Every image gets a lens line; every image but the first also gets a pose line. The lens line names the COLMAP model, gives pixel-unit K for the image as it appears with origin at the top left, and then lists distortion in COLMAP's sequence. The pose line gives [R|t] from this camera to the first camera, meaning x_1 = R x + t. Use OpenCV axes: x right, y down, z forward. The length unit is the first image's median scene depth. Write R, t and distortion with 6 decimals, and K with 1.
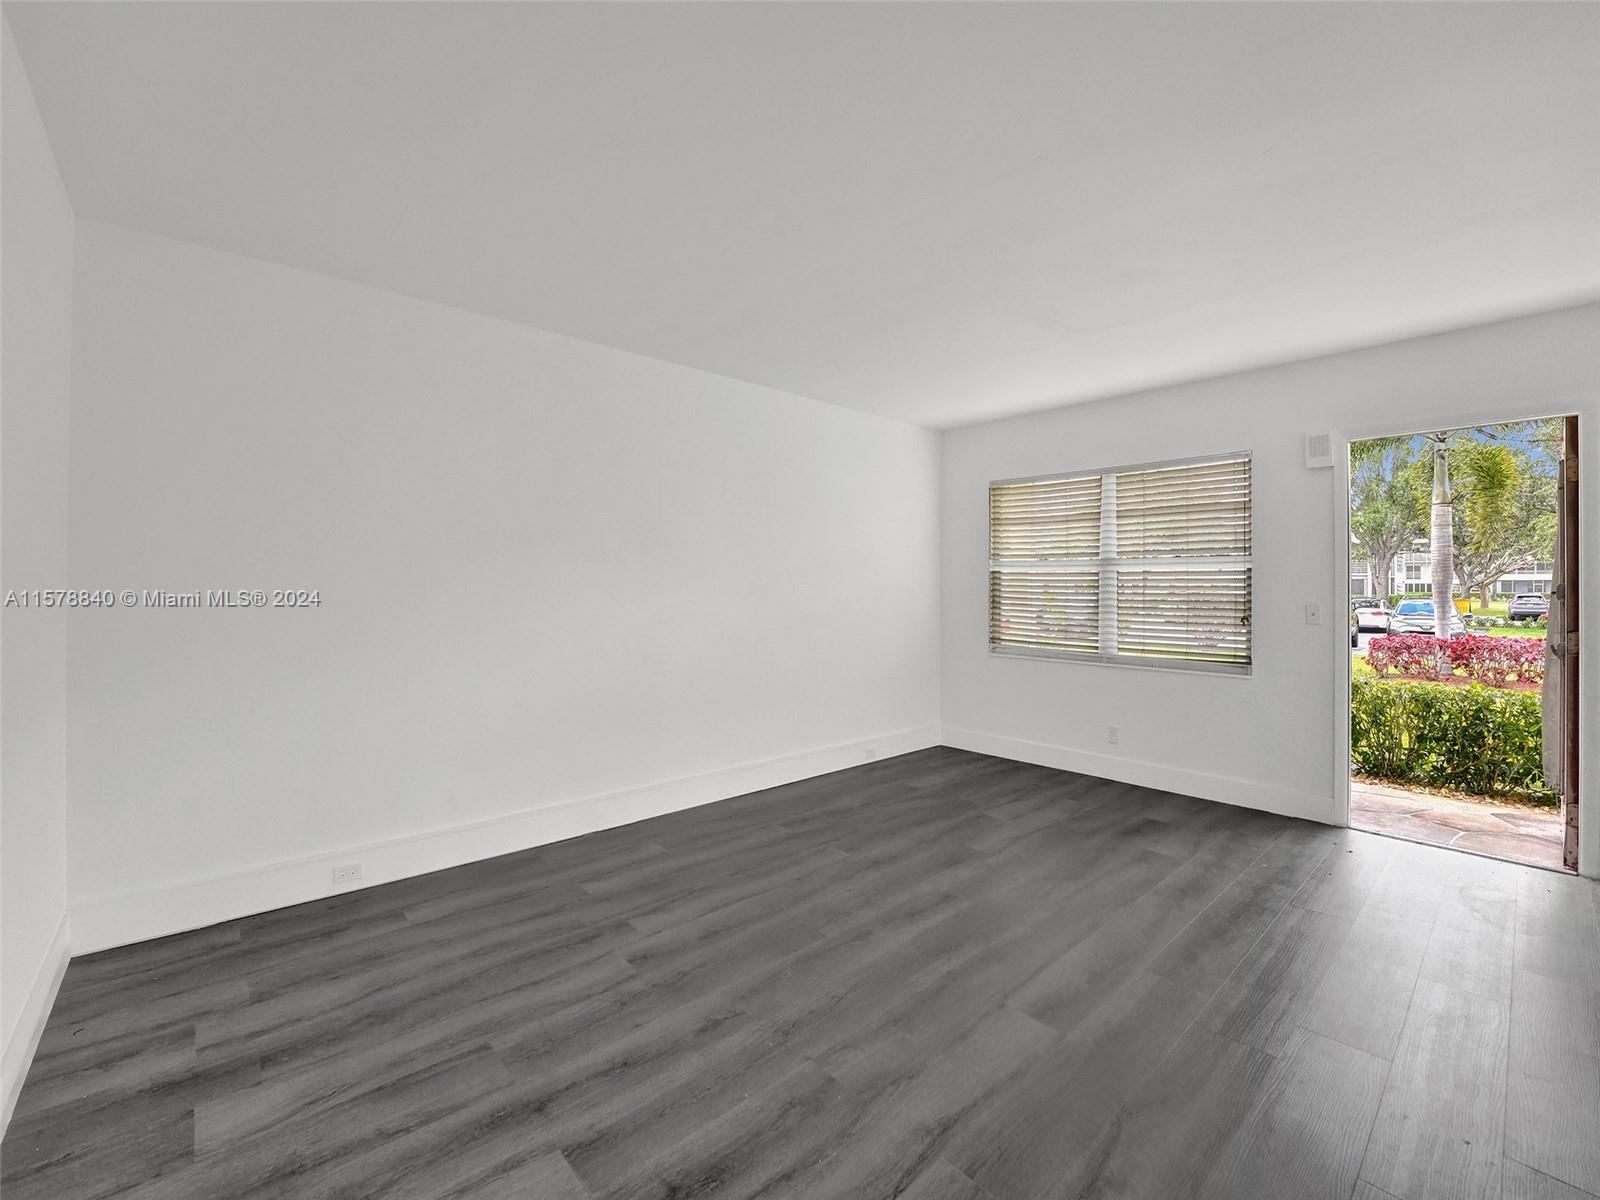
lens RADIAL K [[682.7, 0, 798.1], [0, 682.7, 589.5], [0, 0, 1]] dist [-0.004702, -0.000276]
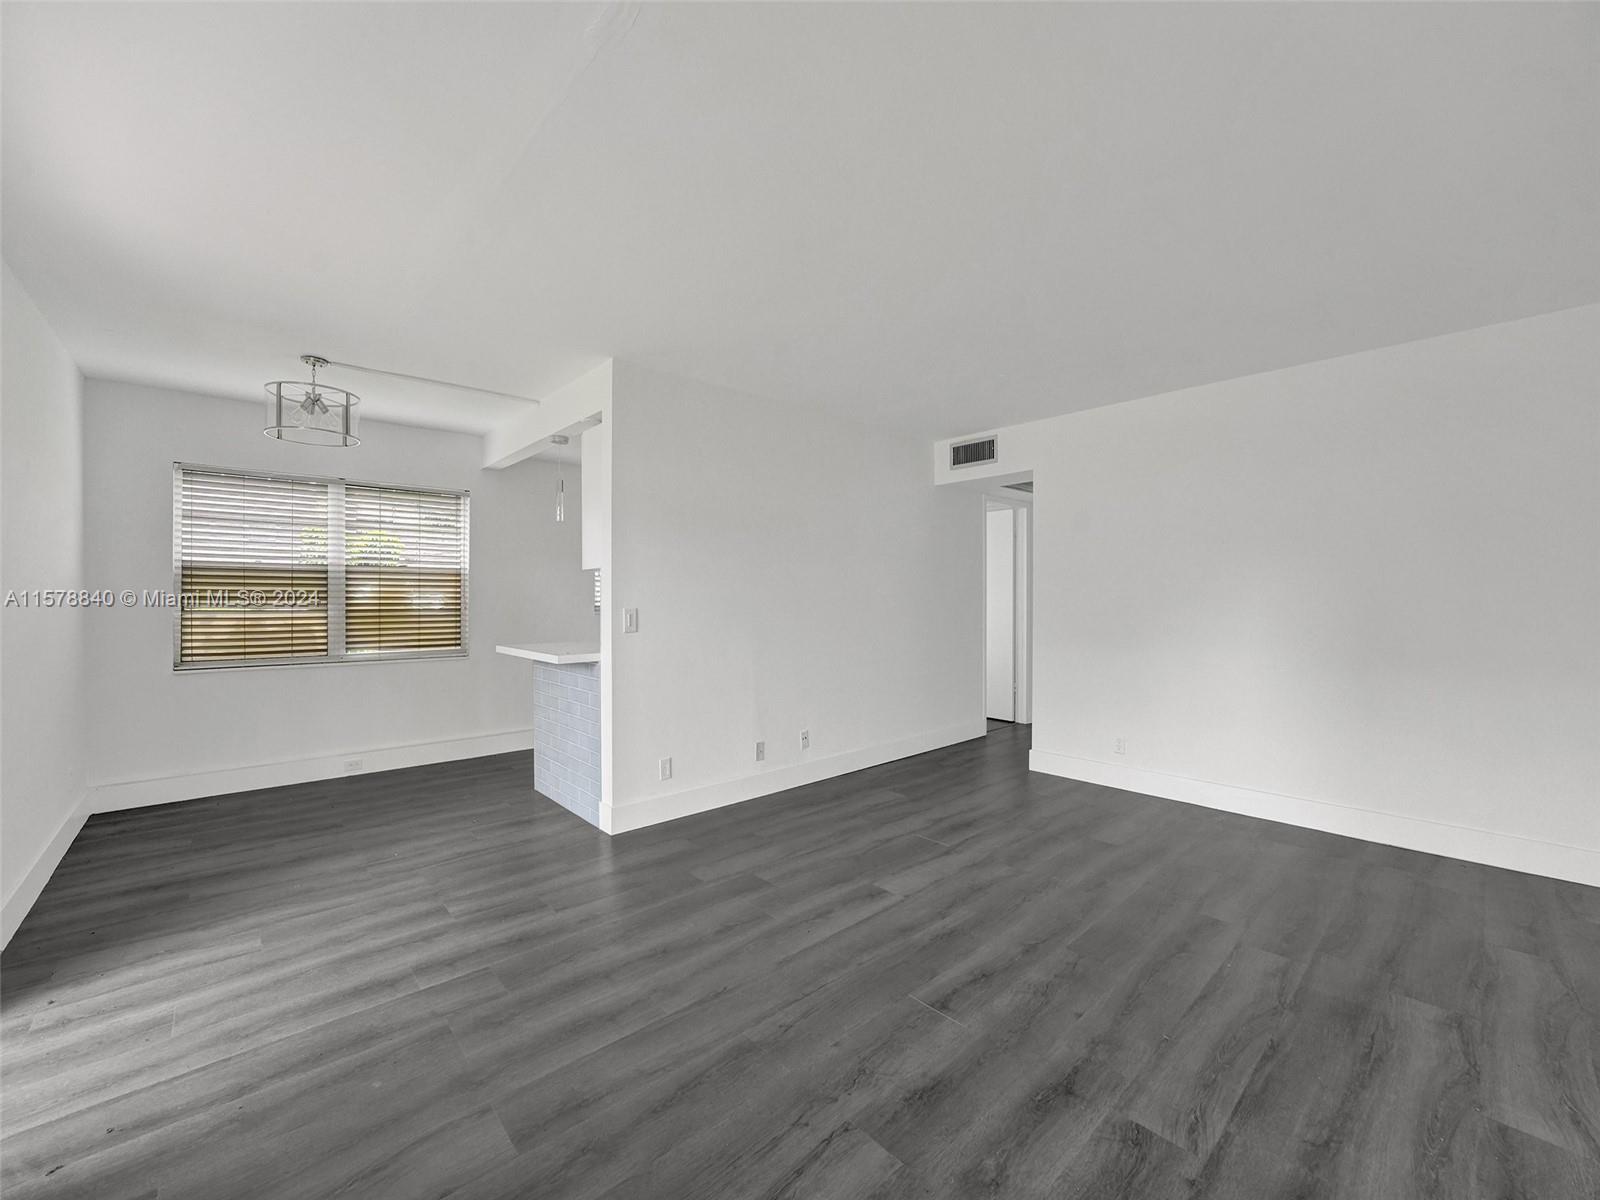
lens RADIAL K [[641.5, 0, 801.8], [0, 641.5, 608.0], [0, 0, 1]] dist [-0.021774, 0.001995]
pose [[-0.999860, -0.006041, 0.015618, 0.318843], [-0.005731, 0.999787, 0.019831, -0.003519], [-0.015735, 0.019739, -0.999681, 1.476151]]
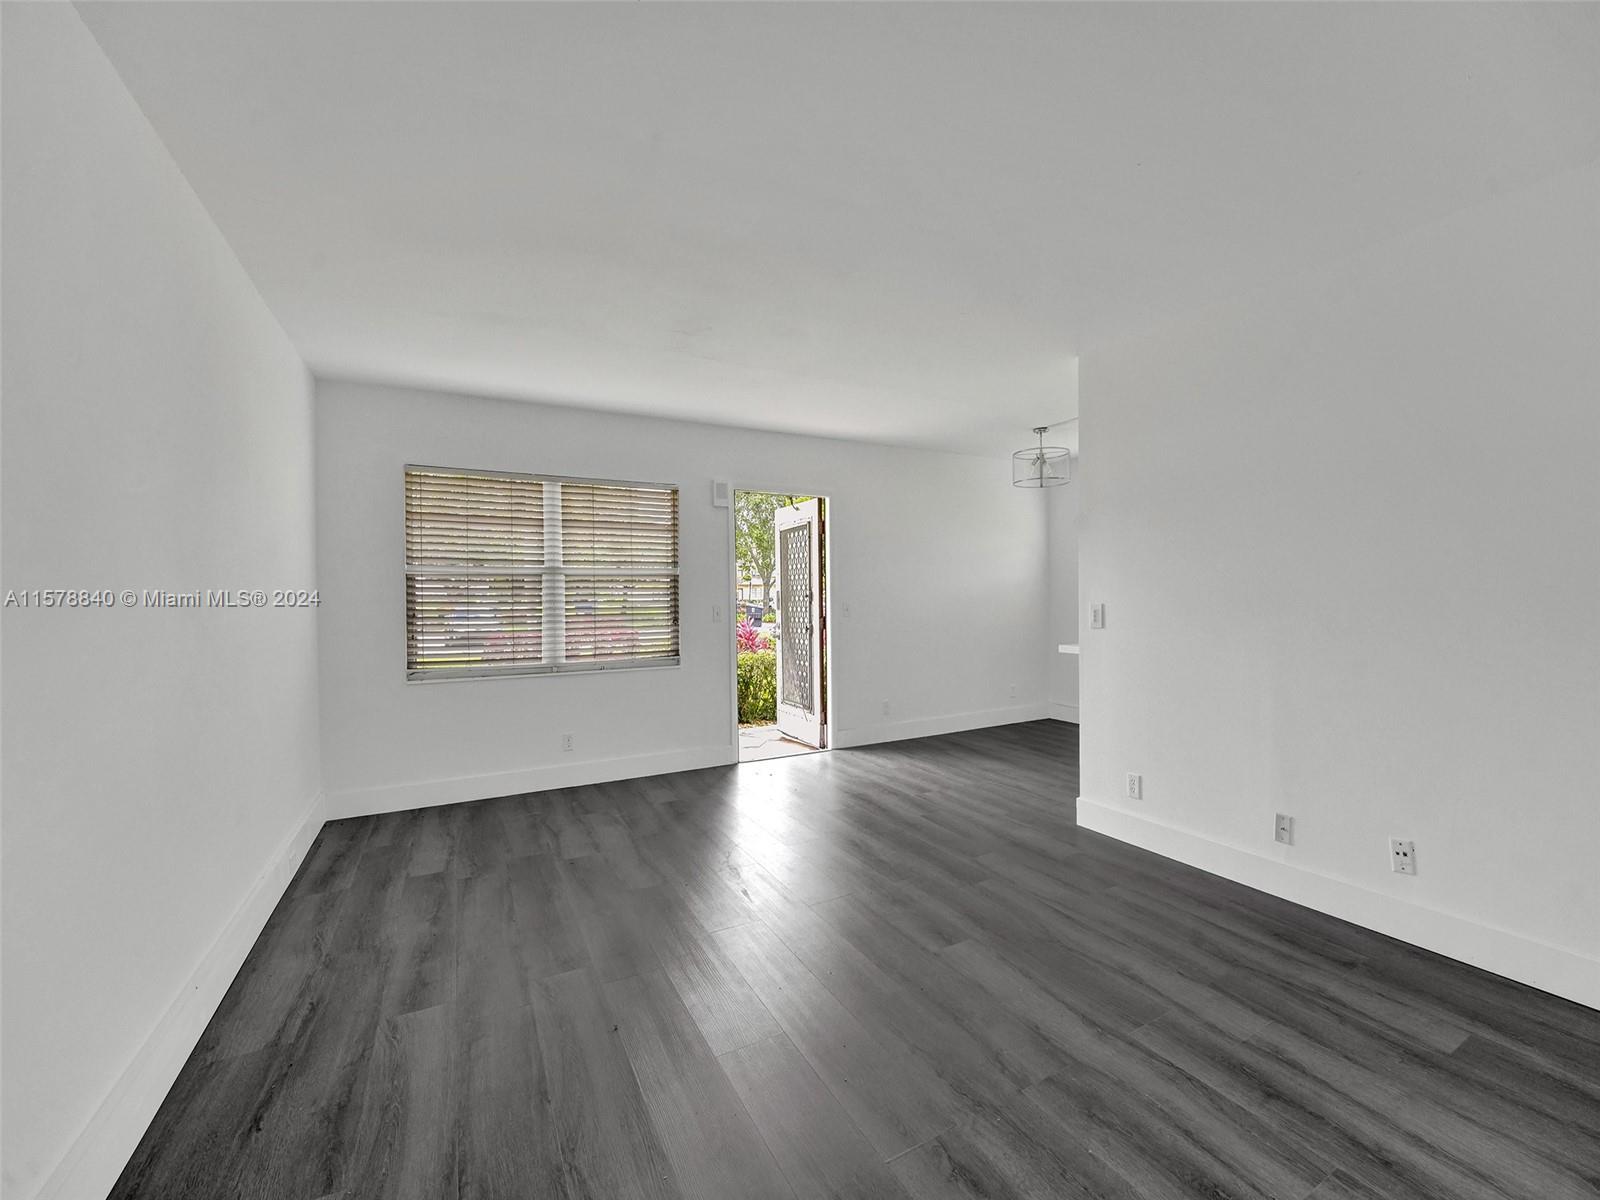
lens RADIAL K [[641.5, 0, 803.6], [0, 641.5, 598.7], [0, 0, 1]] dist [-0.021774, 0.001995]
pose [[0.249391, -0.013328, 0.968311, -0.511144], [0.014416, 0.999846, 0.010050, -0.005025], [-0.968295, 0.011453, 0.249545, 0.603268]]
